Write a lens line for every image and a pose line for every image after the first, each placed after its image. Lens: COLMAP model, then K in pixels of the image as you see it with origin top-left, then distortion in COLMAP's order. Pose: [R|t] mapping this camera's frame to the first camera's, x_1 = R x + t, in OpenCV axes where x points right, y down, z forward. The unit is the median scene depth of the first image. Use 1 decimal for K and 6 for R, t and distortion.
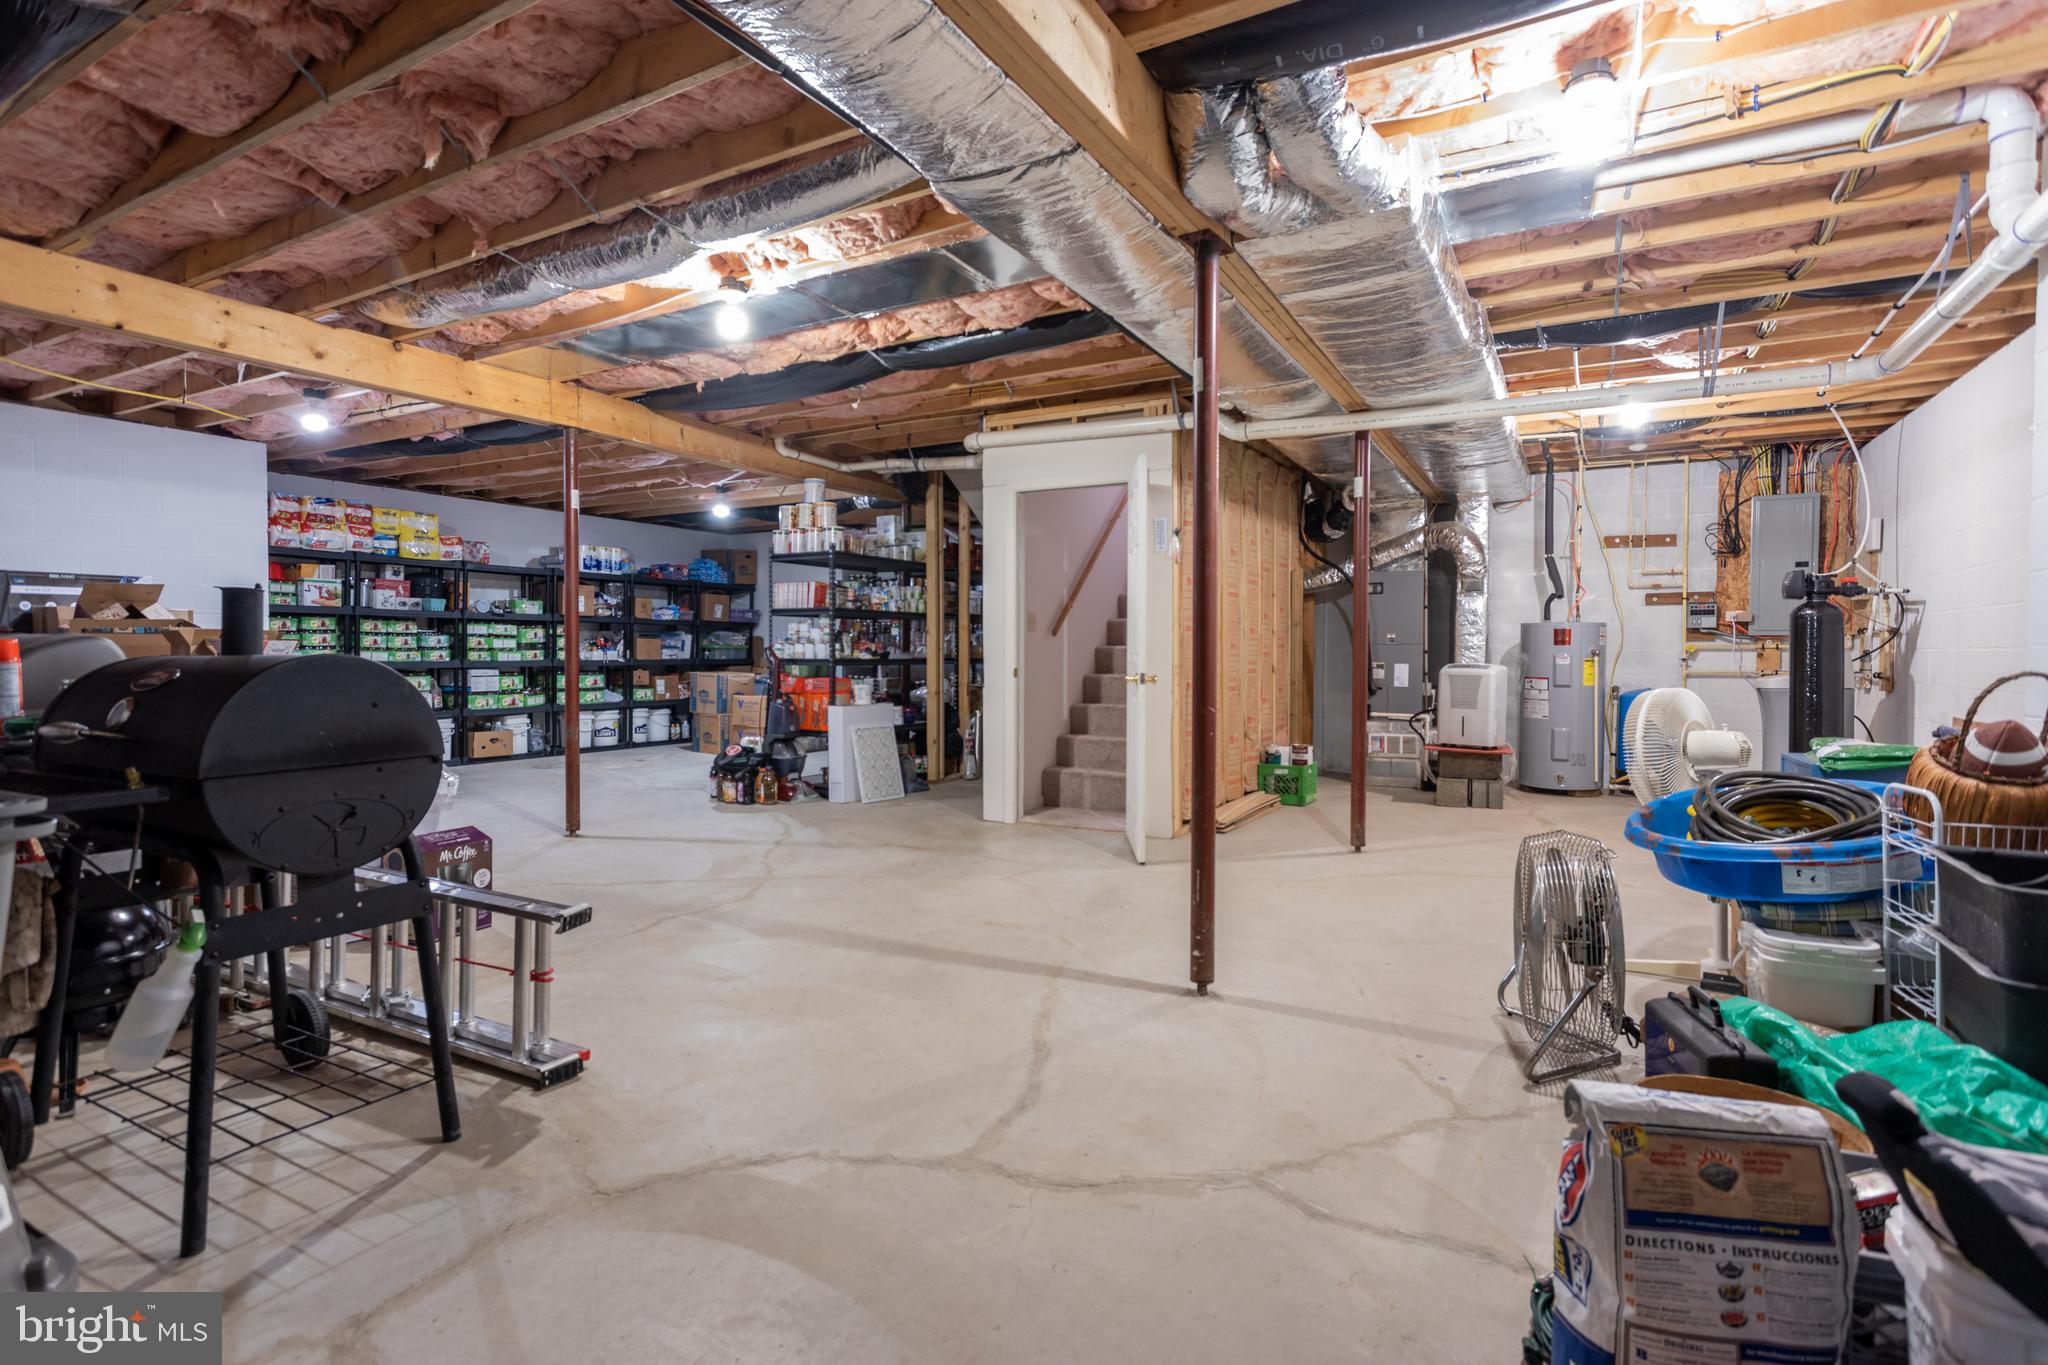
lens RADIAL K [[1004.0, 0, 1010.2], [0, 1004.0, 675.8], [0, 0, 1]] dist [0.017532, 0.000243]
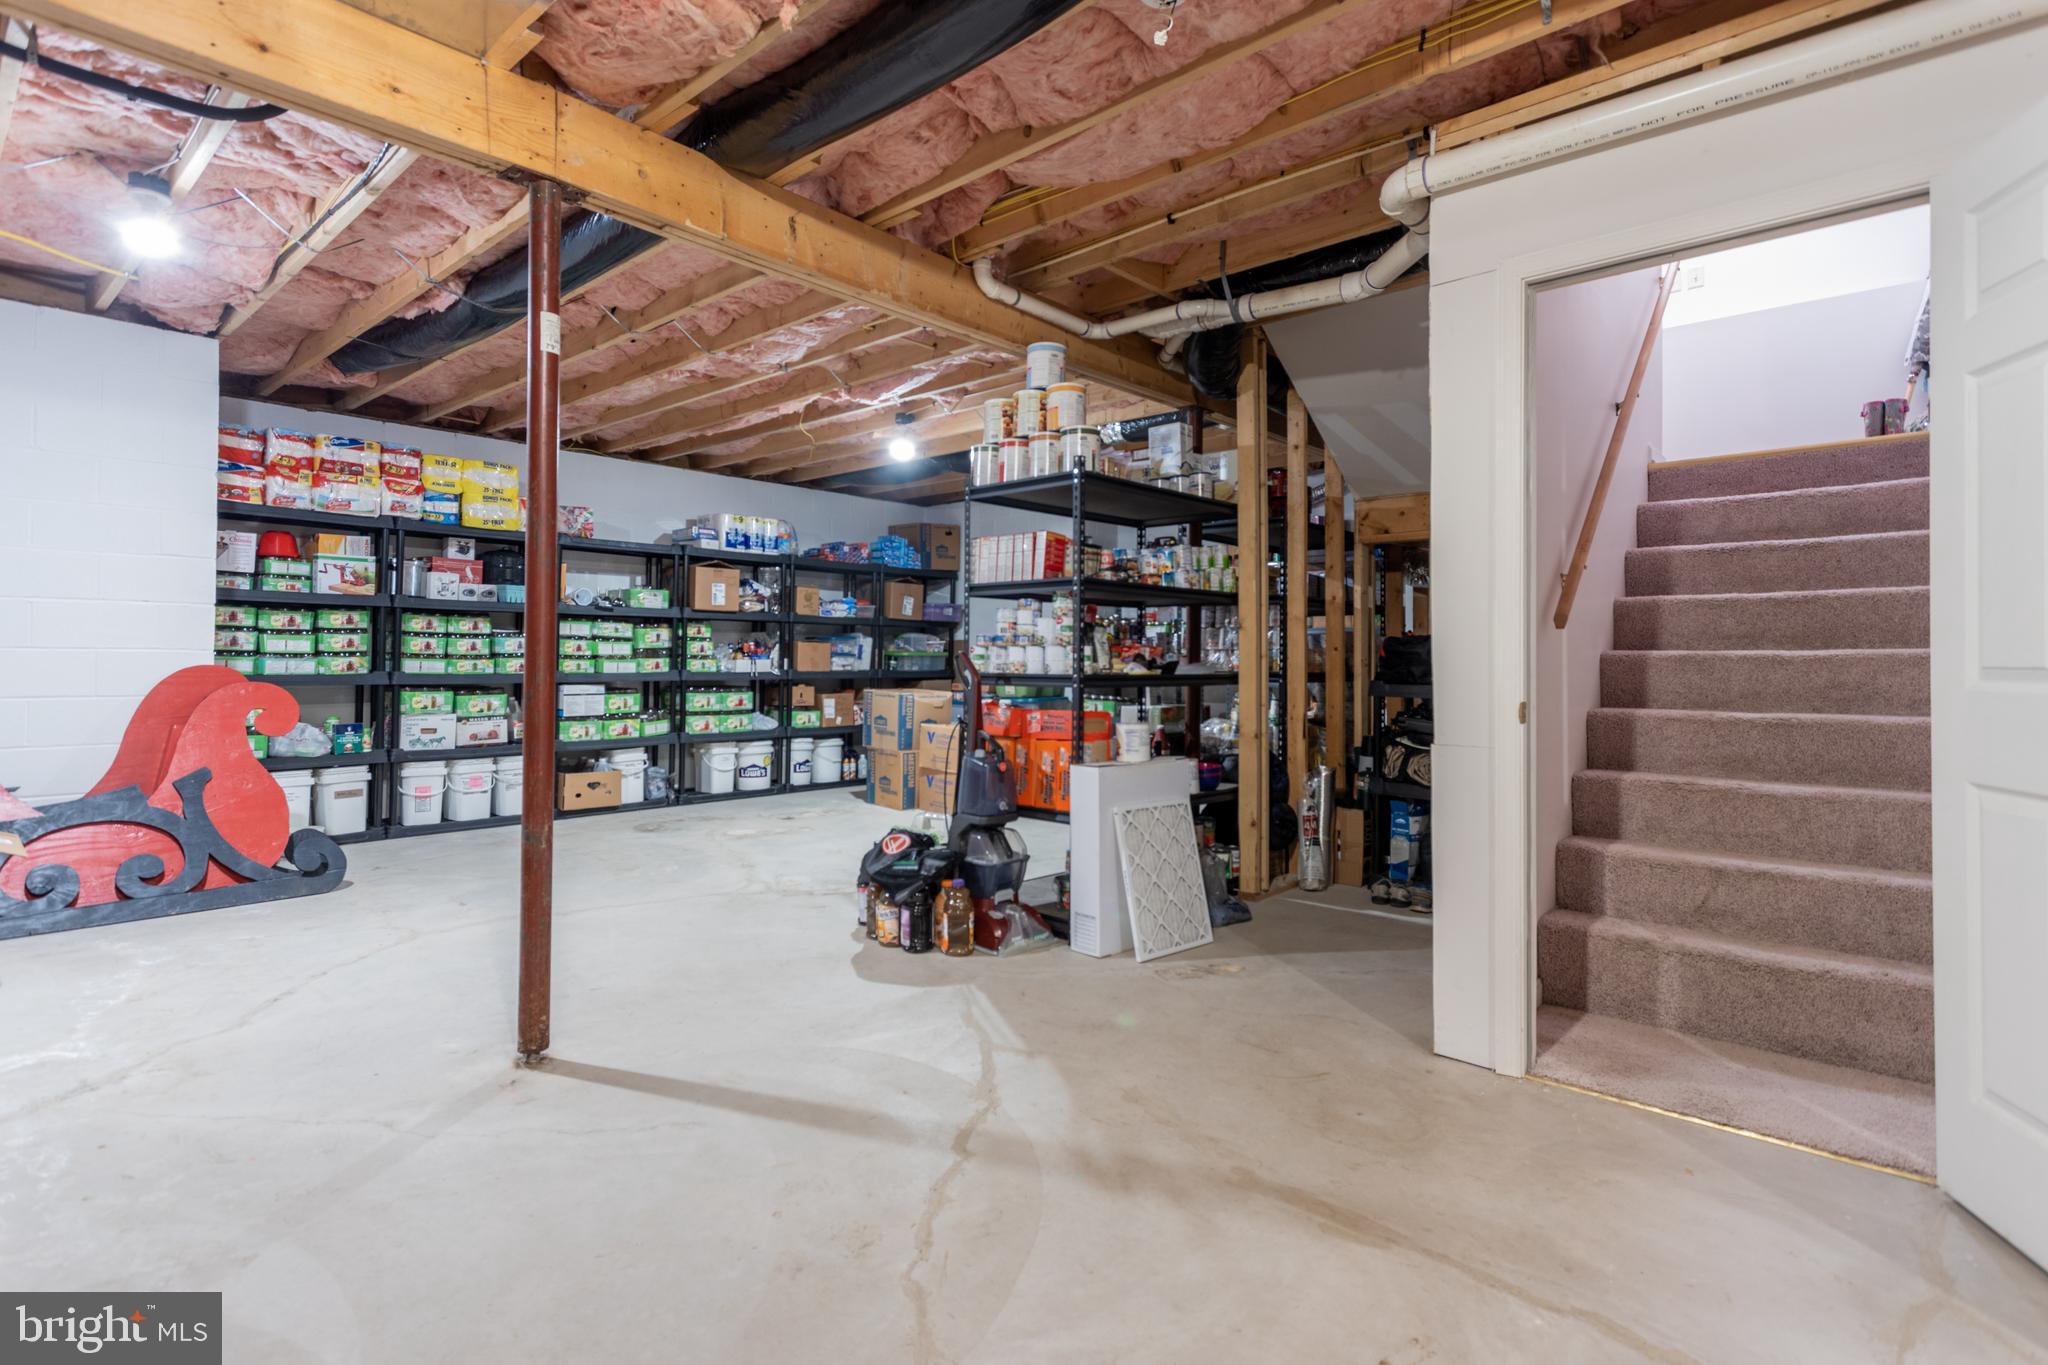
lens RADIAL K [[983.9, 0, 1026.6], [0, 983.9, 669.9], [0, 0, 1]] dist [0.012755, -0.000715]
pose [[0.981400, 0.003485, -0.191942, -0.090864], [-0.006424, 0.999871, -0.014692, -0.010063], [0.191866, 0.015651, 0.981296, 0.425194]]
